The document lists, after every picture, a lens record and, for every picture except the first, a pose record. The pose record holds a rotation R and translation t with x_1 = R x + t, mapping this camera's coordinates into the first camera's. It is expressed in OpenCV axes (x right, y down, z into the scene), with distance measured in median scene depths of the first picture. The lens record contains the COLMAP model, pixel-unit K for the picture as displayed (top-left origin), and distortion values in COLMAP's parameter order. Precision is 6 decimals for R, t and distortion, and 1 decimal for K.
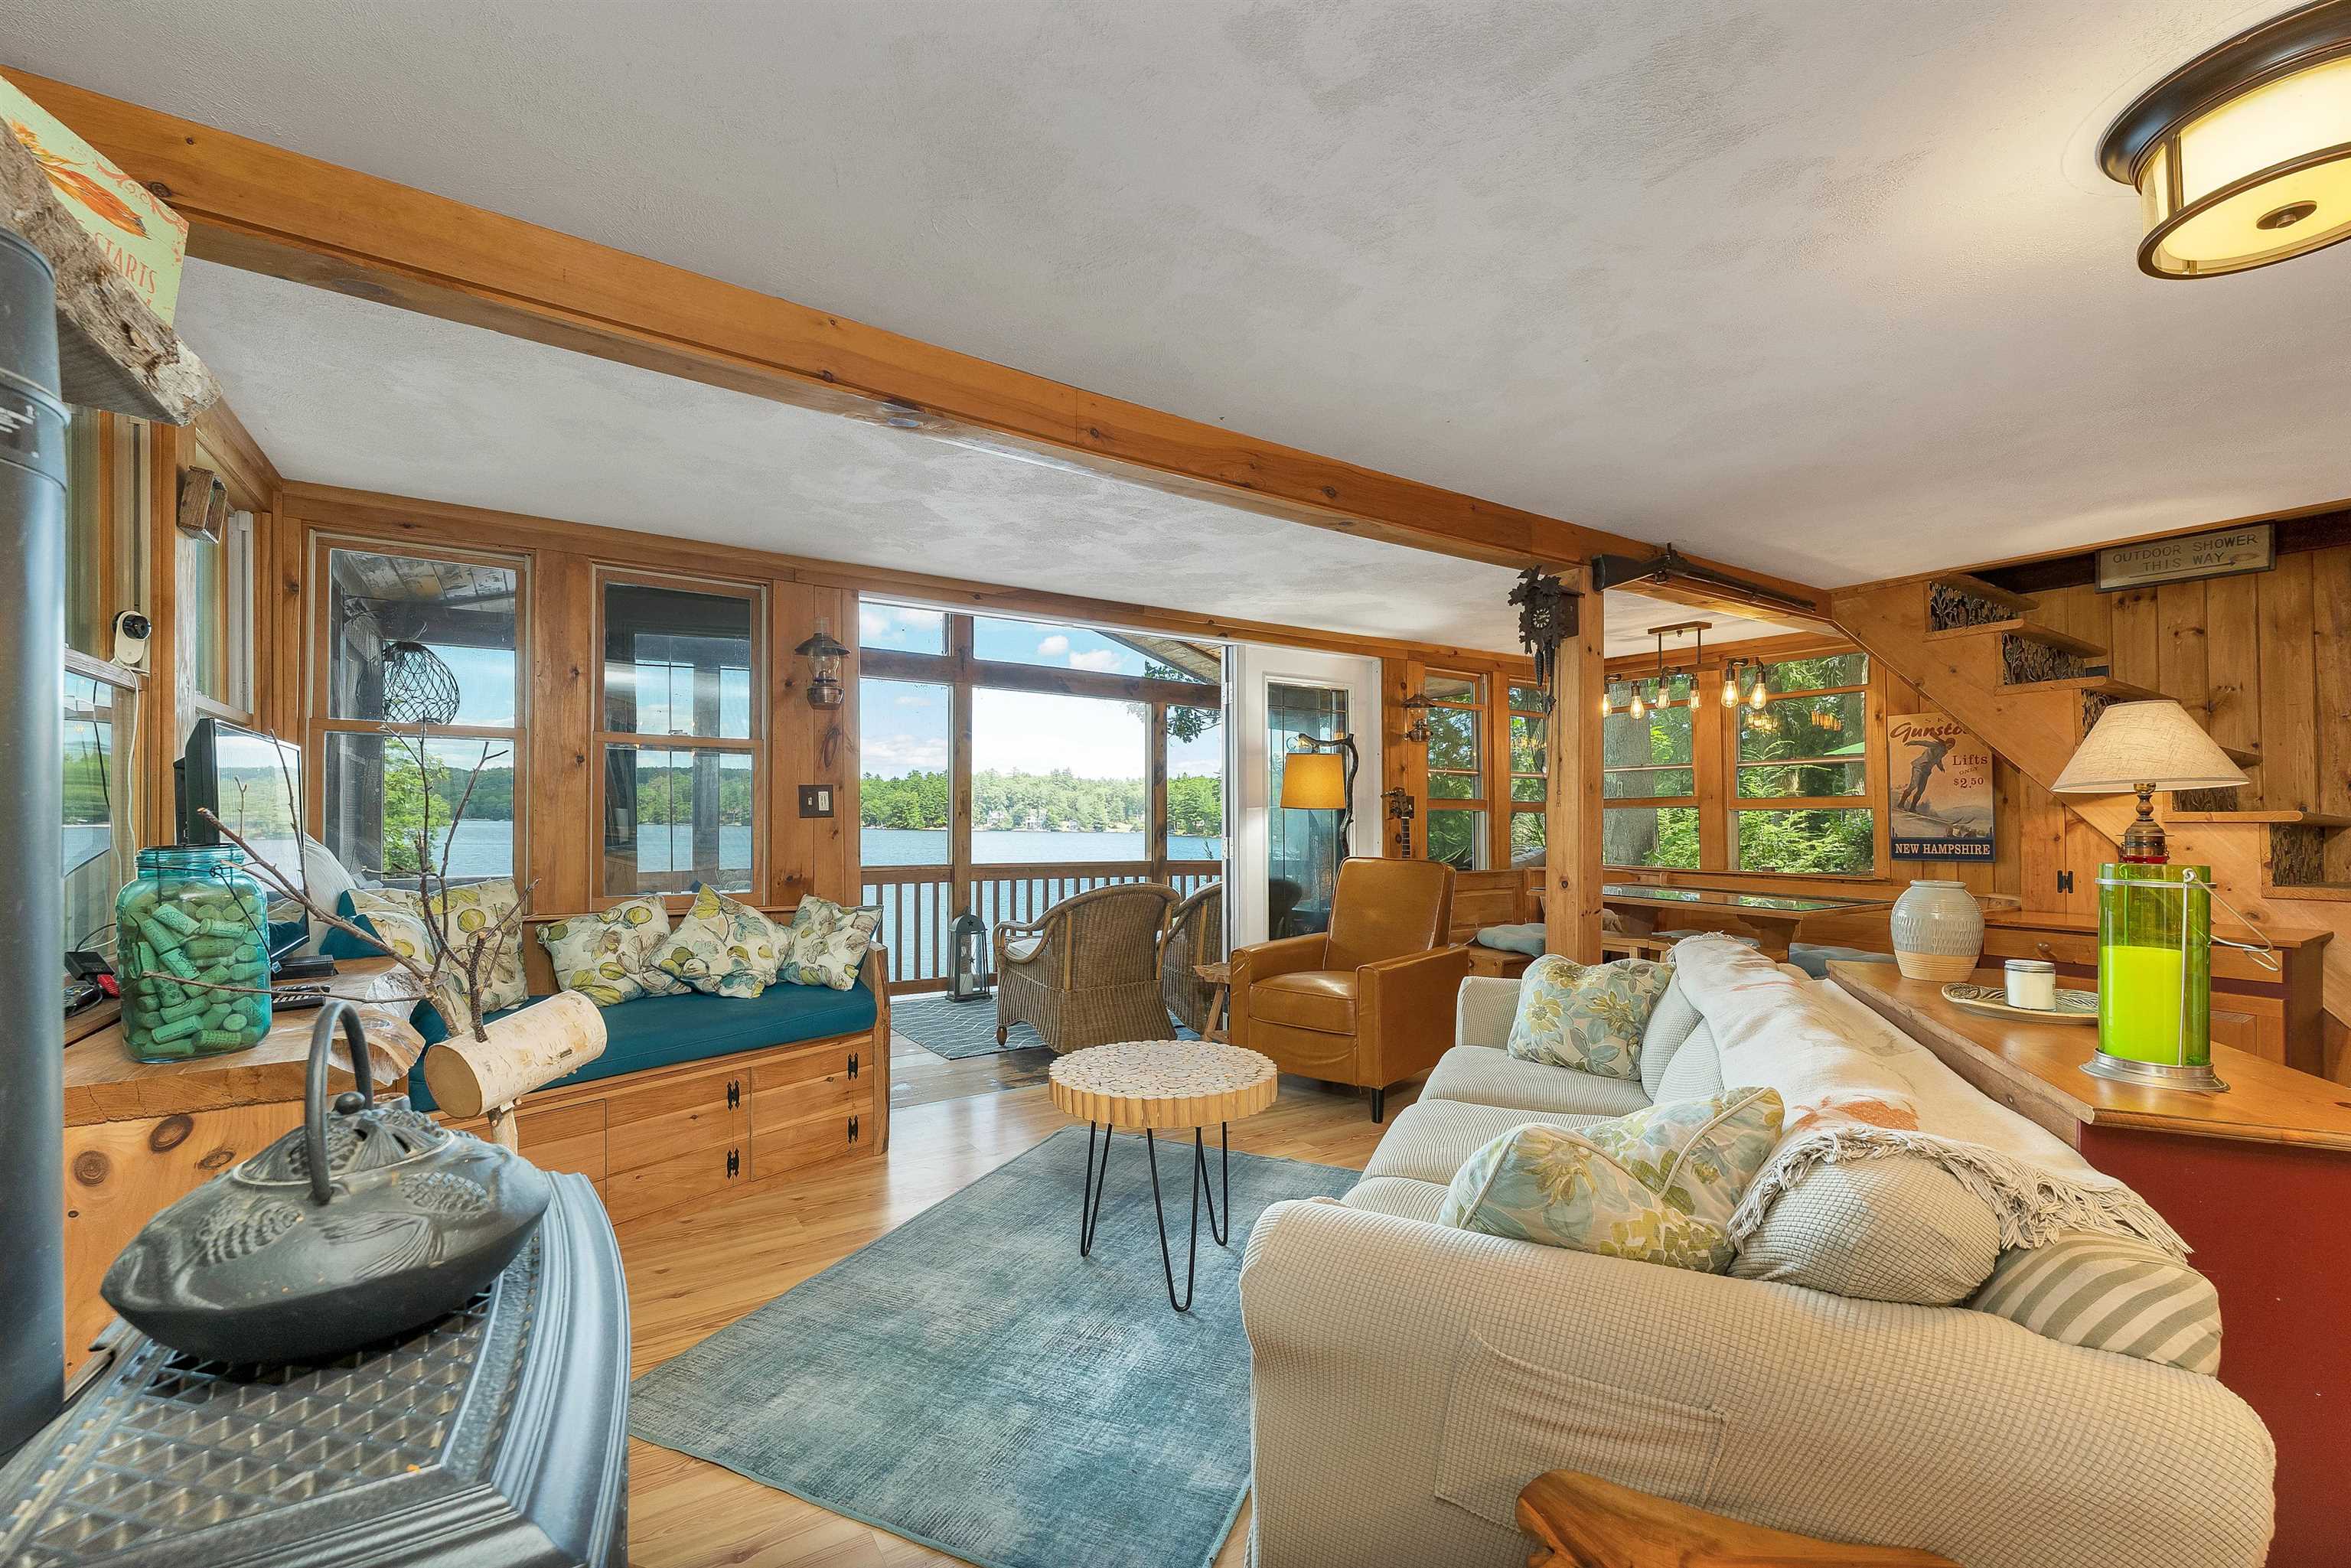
lens RADIAL K [[972.8, 0, 1166.7], [0, 972.8, 816.0], [0, 0, 1]] dist [-0.001055, -0.000220]
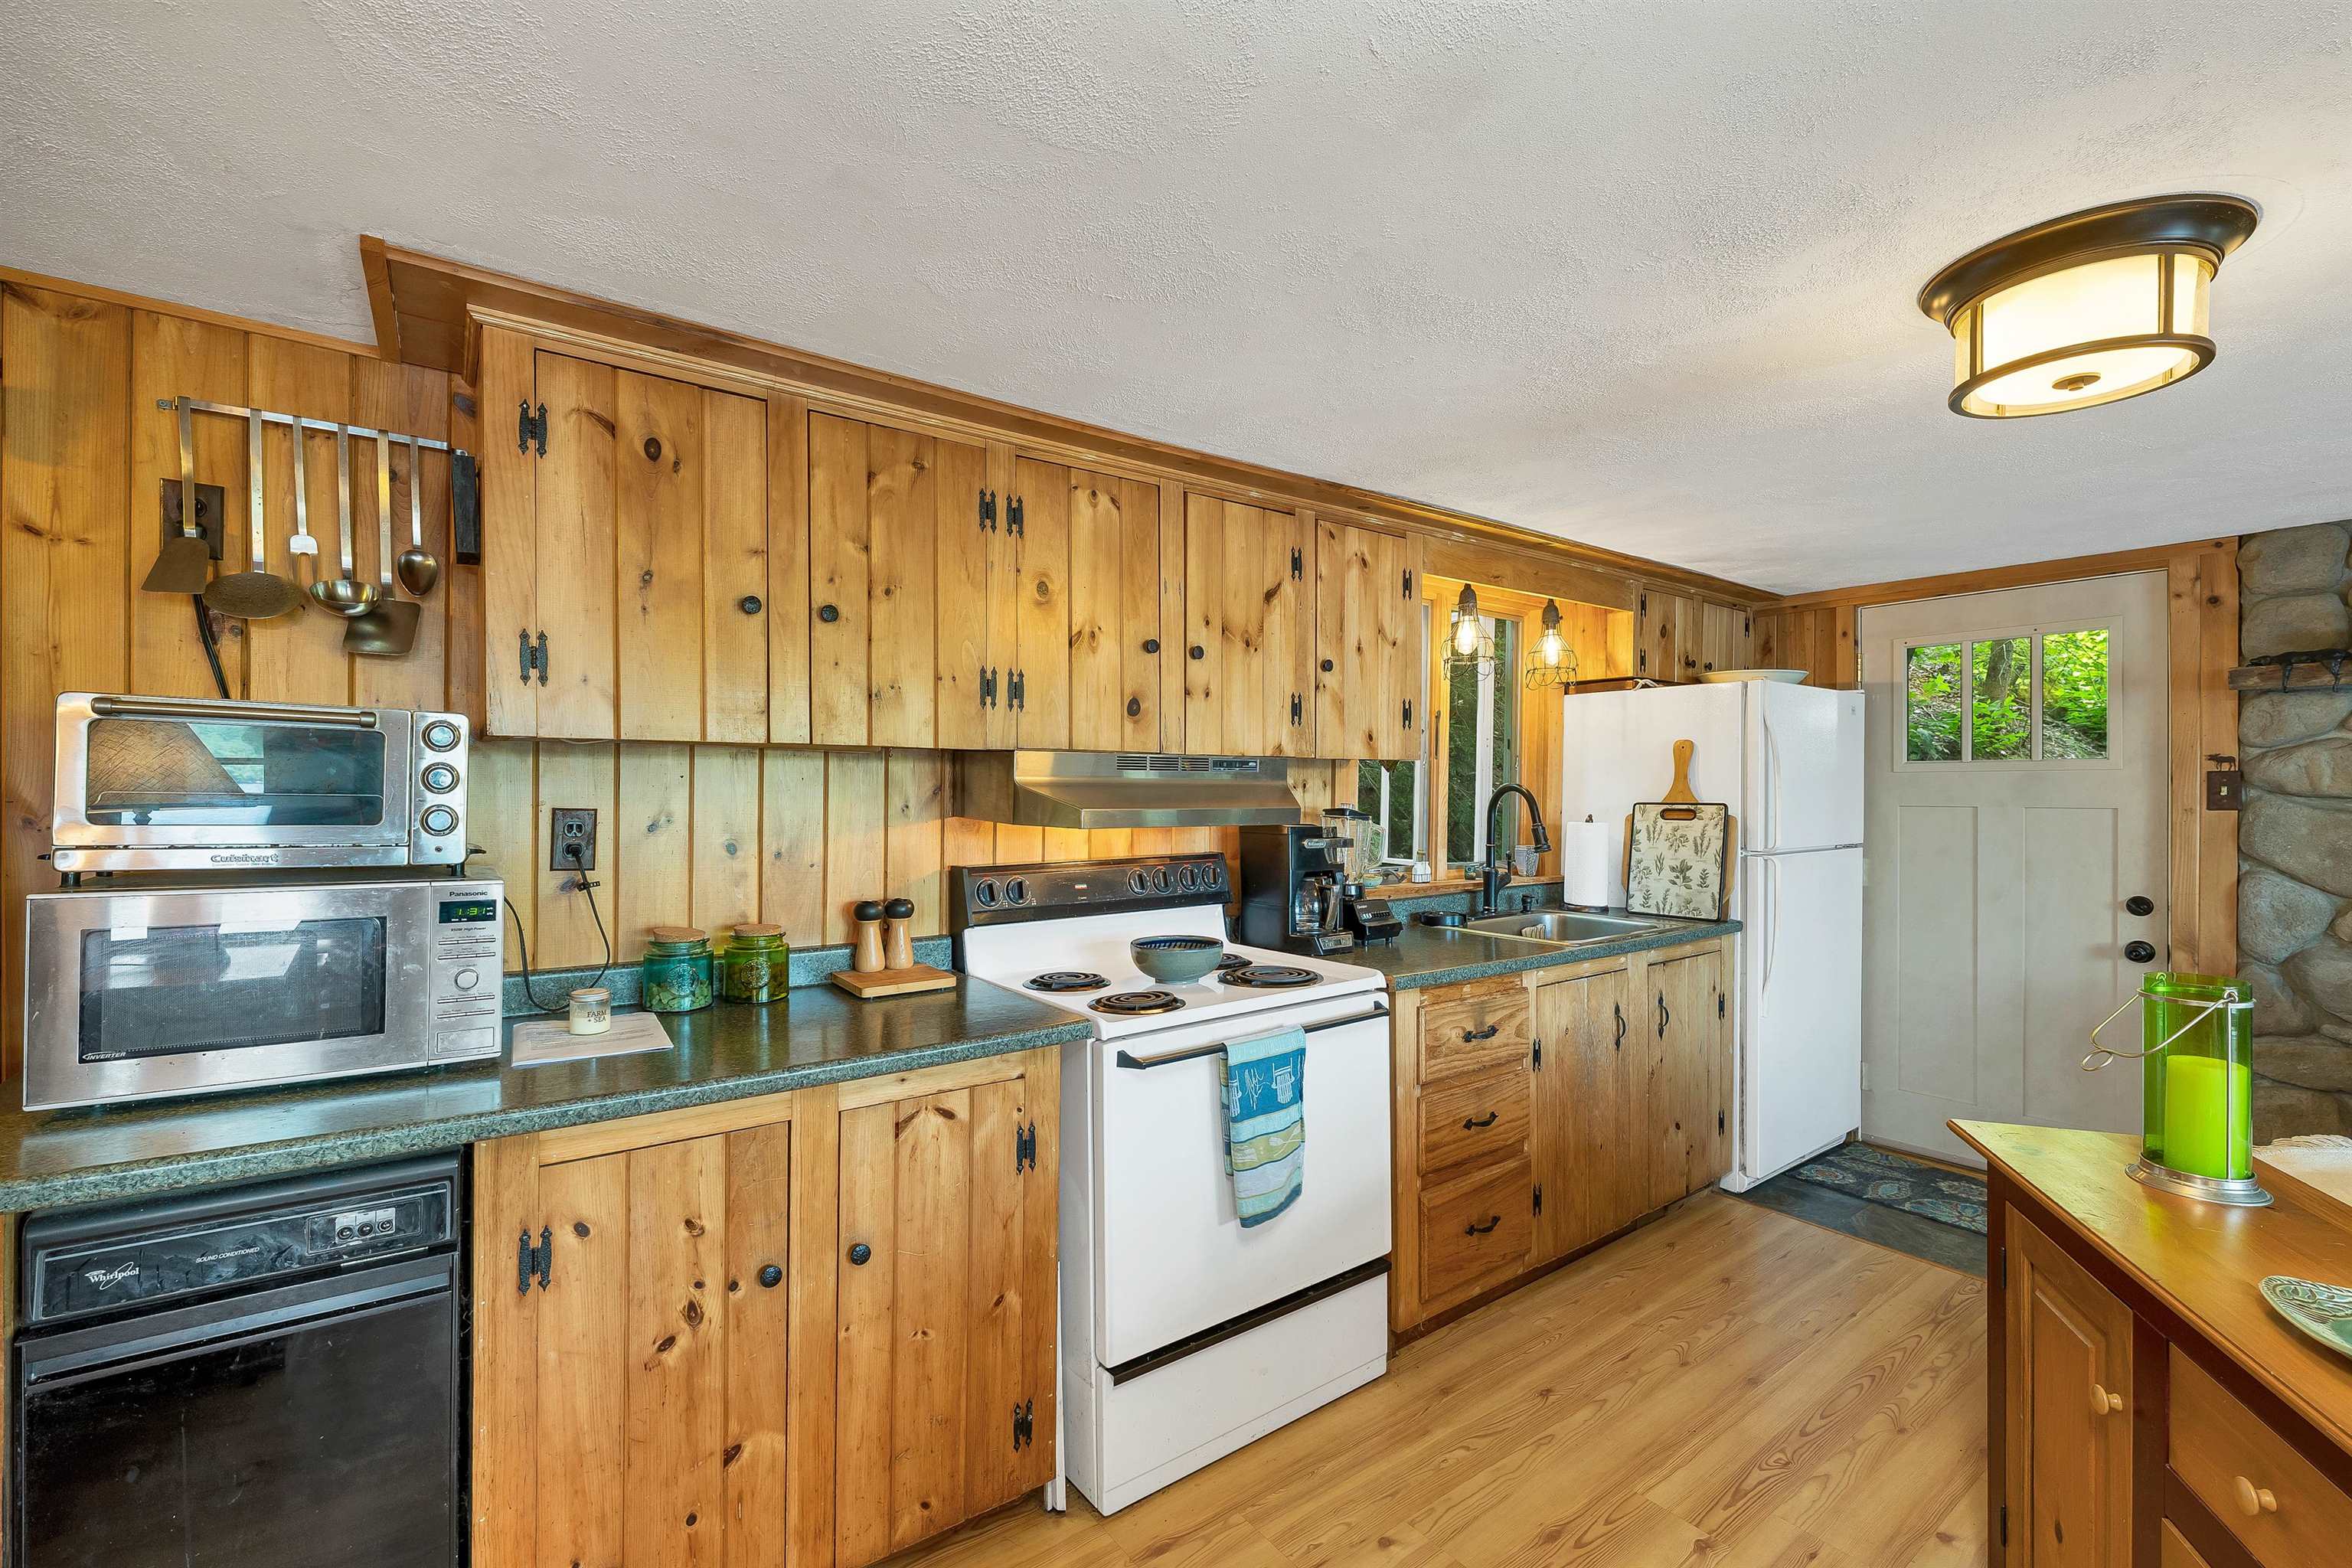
lens RADIAL K [[992.6, 0, 1164.4], [0, 992.6, 791.5], [0, 0, 1]] dist [-0.003120, -0.000487]
pose [[-0.998717, -0.008343, -0.049944, 0.629689], [-0.008076, 0.999952, -0.005538, -0.038980], [0.049988, -0.005127, -0.998737, 0.581453]]
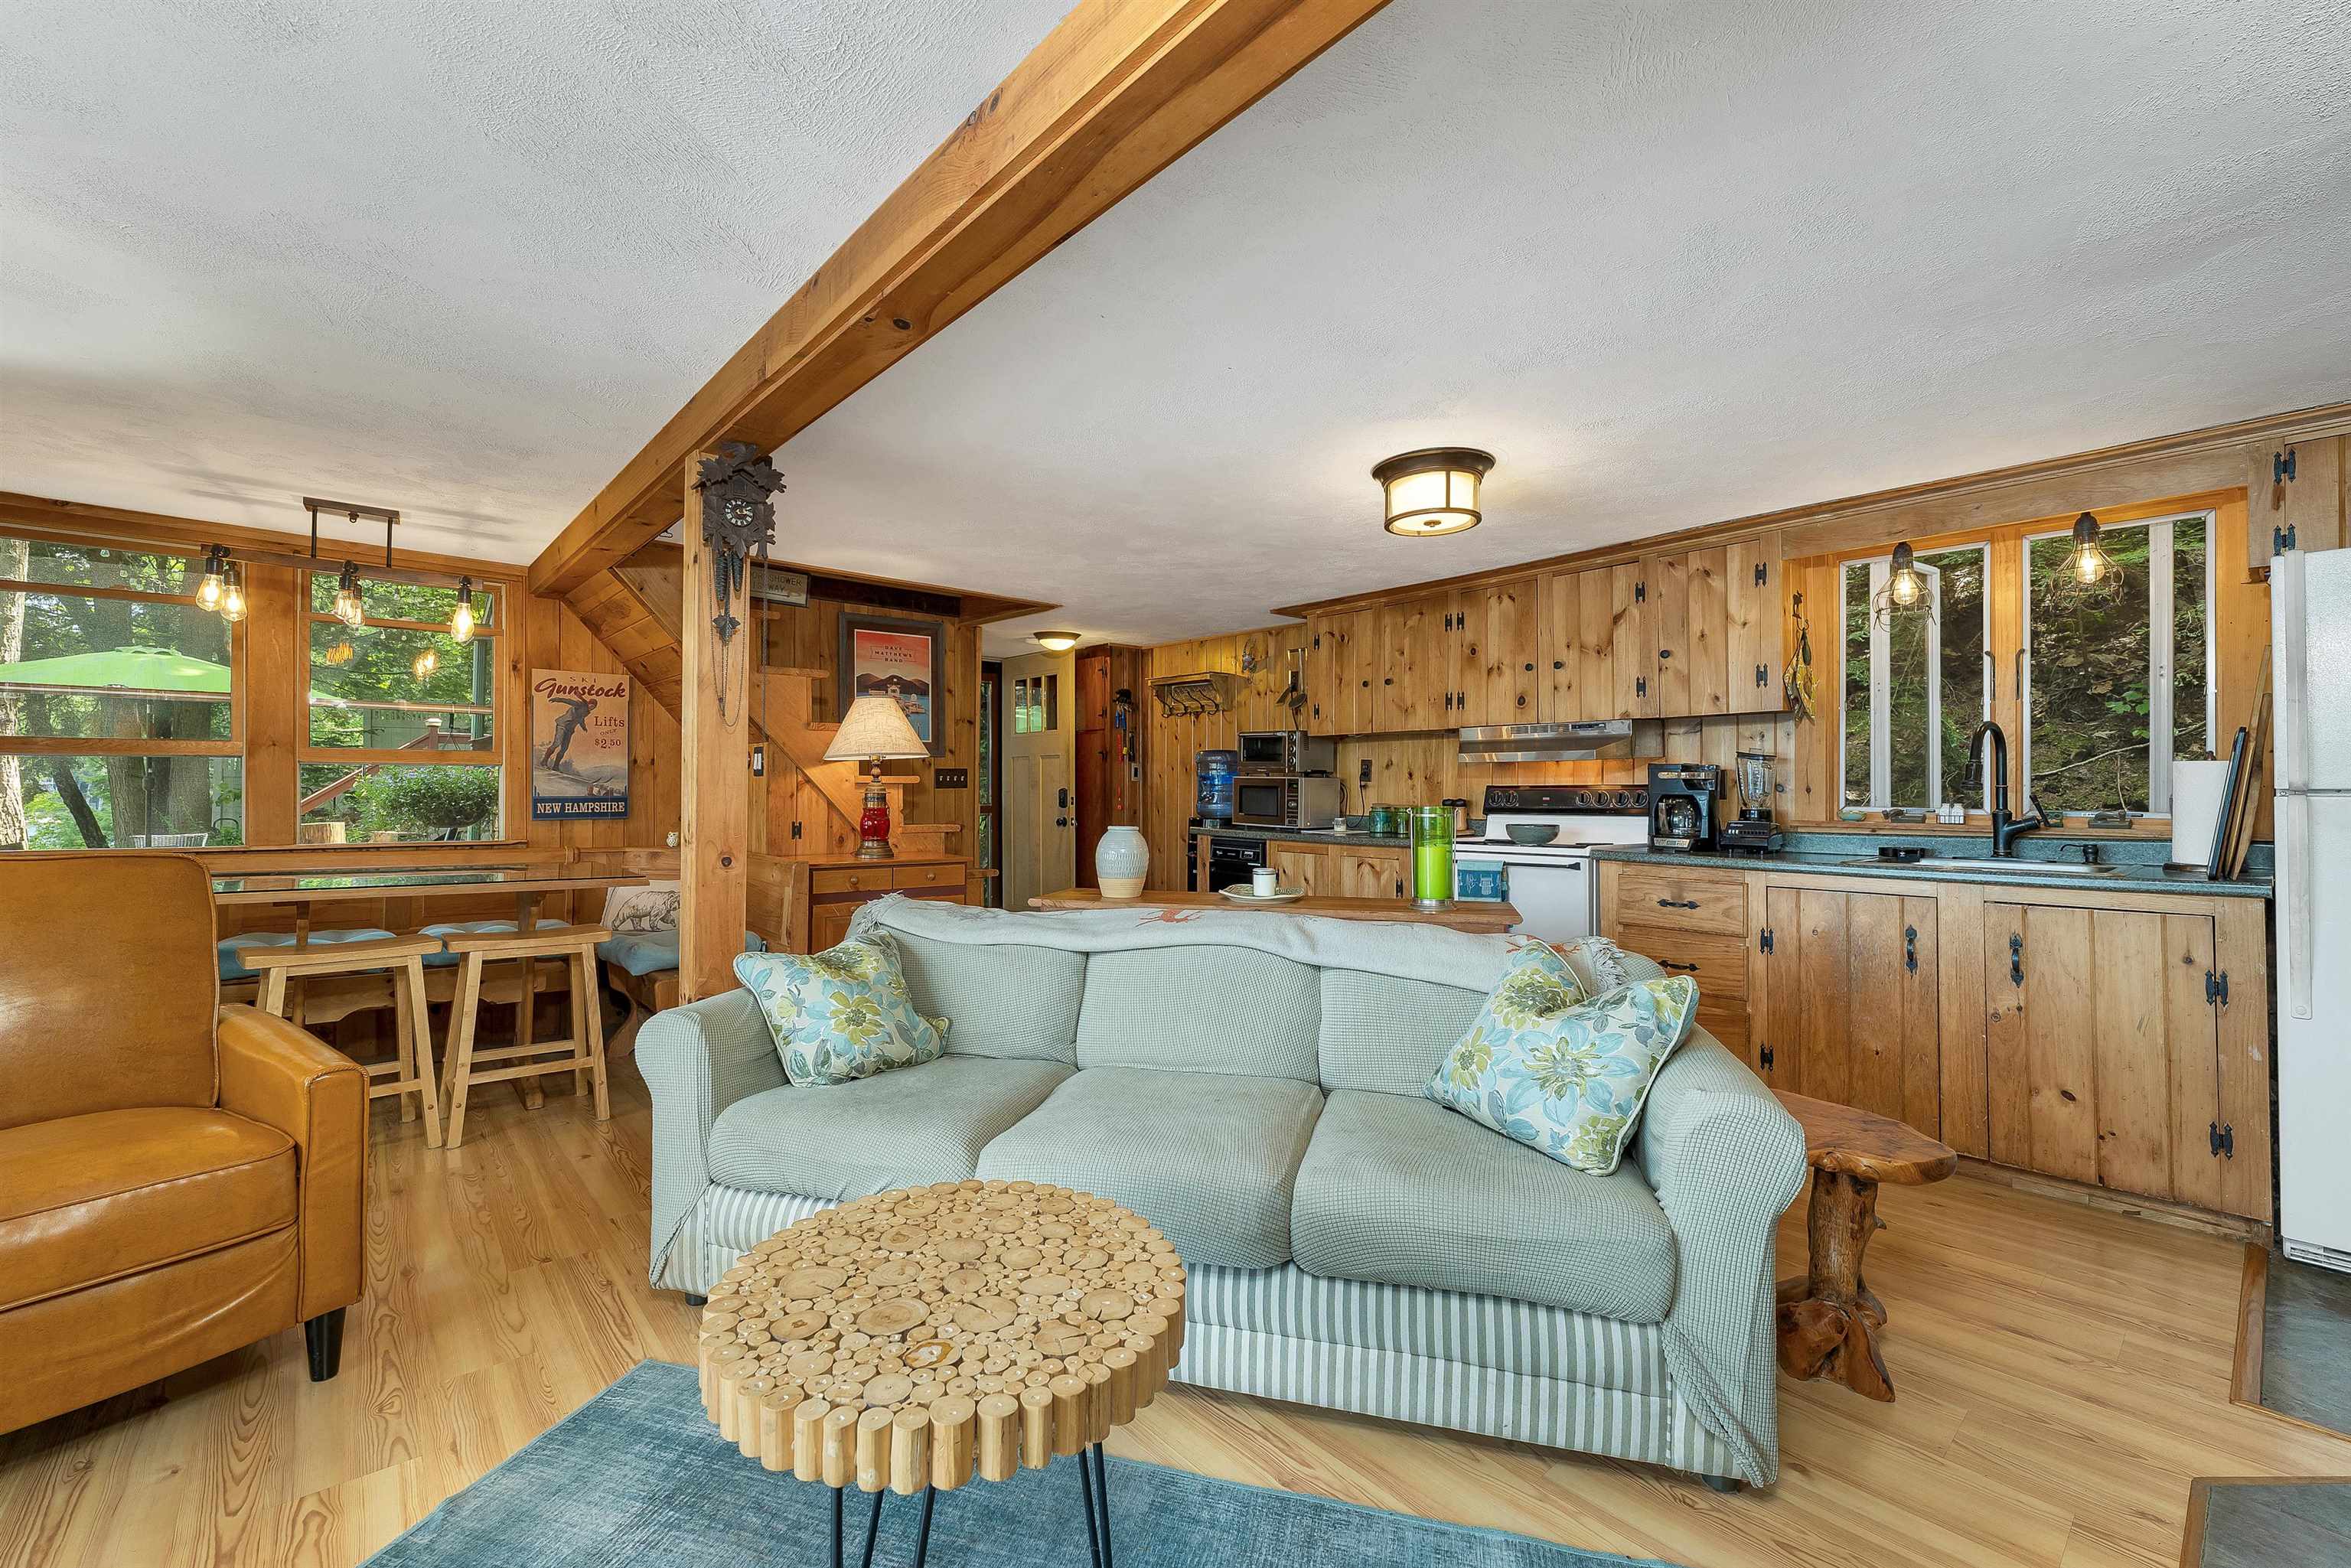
lens RADIAL K [[967.9, 0, 1169.1], [0, 967.9, 776.3], [0, 0, 1]] dist [-0.000032, -0.000246]
pose [[-0.137782, 0.007753, 0.990432, -0.288336], [-0.012568, 0.999875, -0.009576, 0.003417], [-0.990383, -0.013767, -0.137668, 0.542413]]
